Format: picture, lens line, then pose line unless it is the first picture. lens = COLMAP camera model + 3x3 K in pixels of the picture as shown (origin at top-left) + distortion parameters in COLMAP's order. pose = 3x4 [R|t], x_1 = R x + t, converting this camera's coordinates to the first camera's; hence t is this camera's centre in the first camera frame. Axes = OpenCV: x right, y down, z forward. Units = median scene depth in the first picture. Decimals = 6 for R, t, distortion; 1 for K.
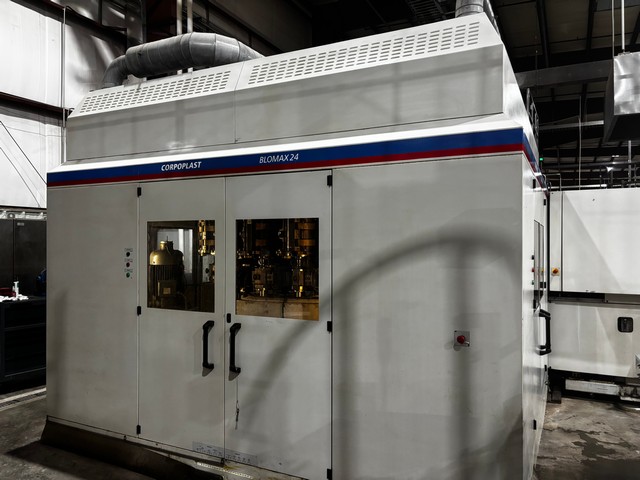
lens RADIAL K [[486.4, 0, 320.0], [0, 486.4, 240.0], [0, 0, 1]] dist [0.006586, 0.001418]
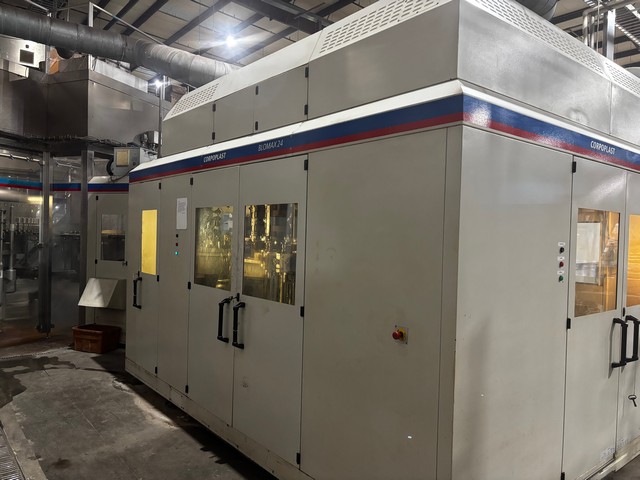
lens RADIAL K [[486.4, 0, 320.0], [0, 486.4, 240.0], [0, 0, 1]] dist [0.006586, 0.001418]
pose [[0.913011, 0.027618, -0.406999, 0.423131], [-0.021325, 0.999573, 0.019991, 0.009304], [0.407377, -0.009573, 0.913210, 0.094963]]
